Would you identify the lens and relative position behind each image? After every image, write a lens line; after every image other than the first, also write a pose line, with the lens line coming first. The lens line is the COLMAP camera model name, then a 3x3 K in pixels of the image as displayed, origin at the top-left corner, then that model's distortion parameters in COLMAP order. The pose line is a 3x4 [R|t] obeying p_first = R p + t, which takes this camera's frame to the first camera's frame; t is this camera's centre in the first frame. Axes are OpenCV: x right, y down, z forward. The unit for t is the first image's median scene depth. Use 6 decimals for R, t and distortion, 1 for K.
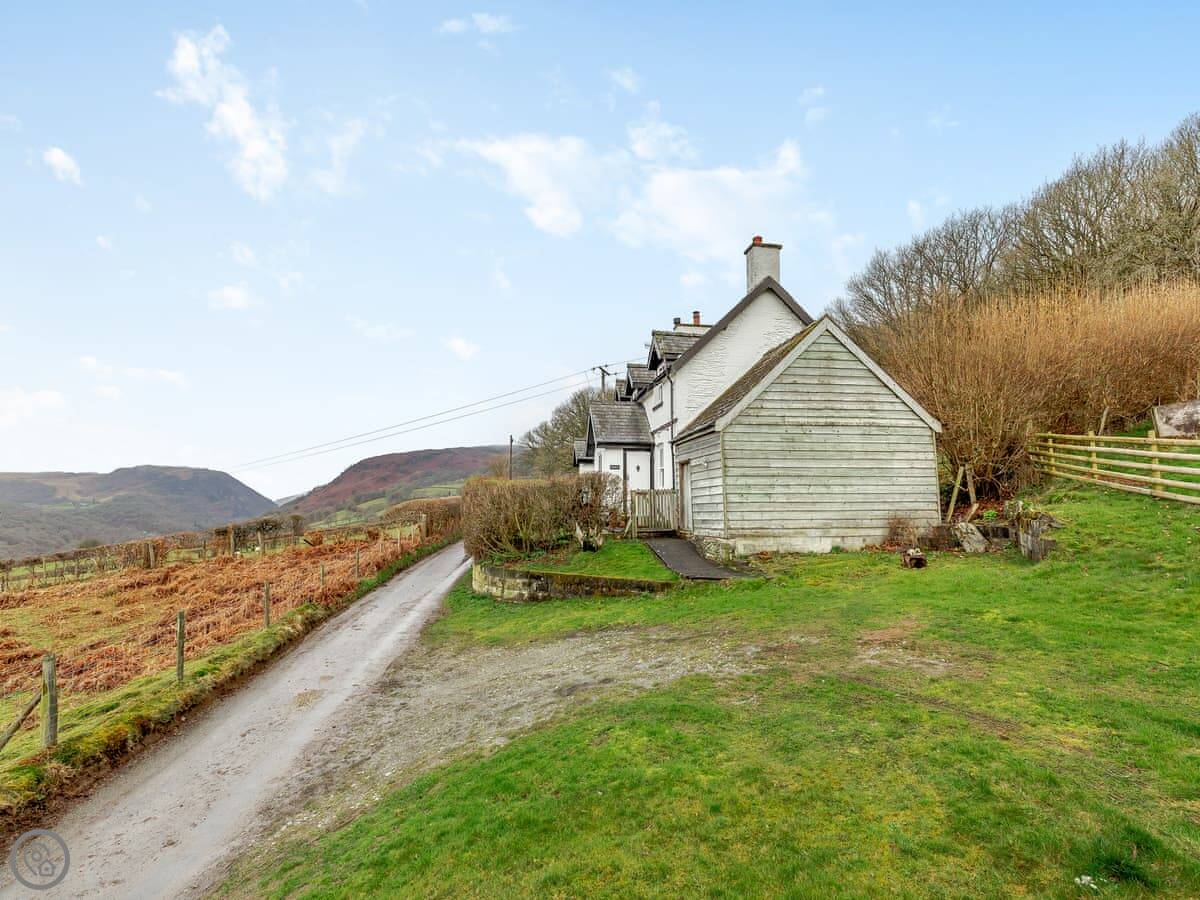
lens RADIAL K [[541.7, 0, 600.0], [0, 541.7, 450.0], [0, 0, 1]] dist [0.012856, -0.001351]
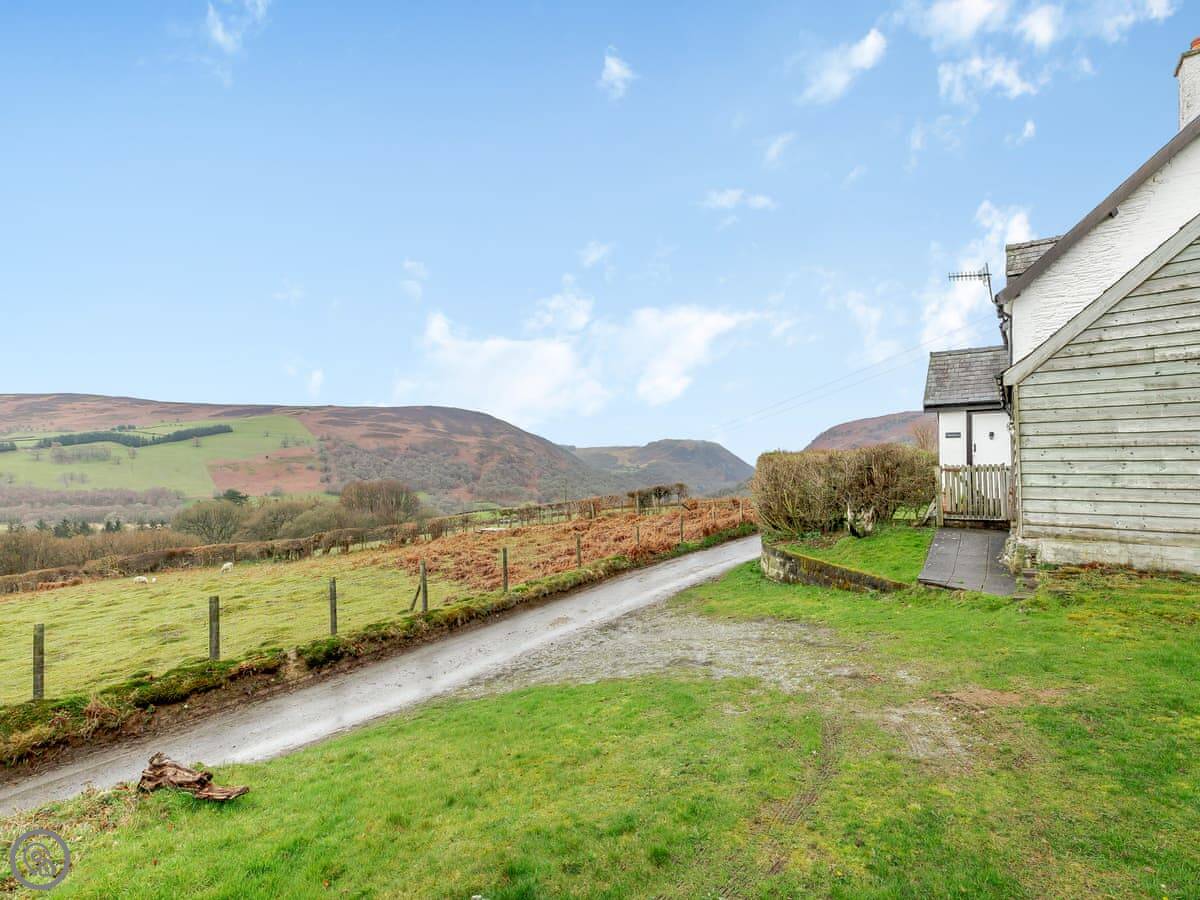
lens RADIAL K [[549.4, 0, 597.2], [0, 549.4, 452.1], [0, 0, 1]] dist [0.007812, -0.000182]
pose [[0.679842, -0.015472, -0.733195, 0.382964], [0.062689, 0.997344, 0.037080, -0.008074], [0.730674, -0.071172, 0.679006, 0.117804]]
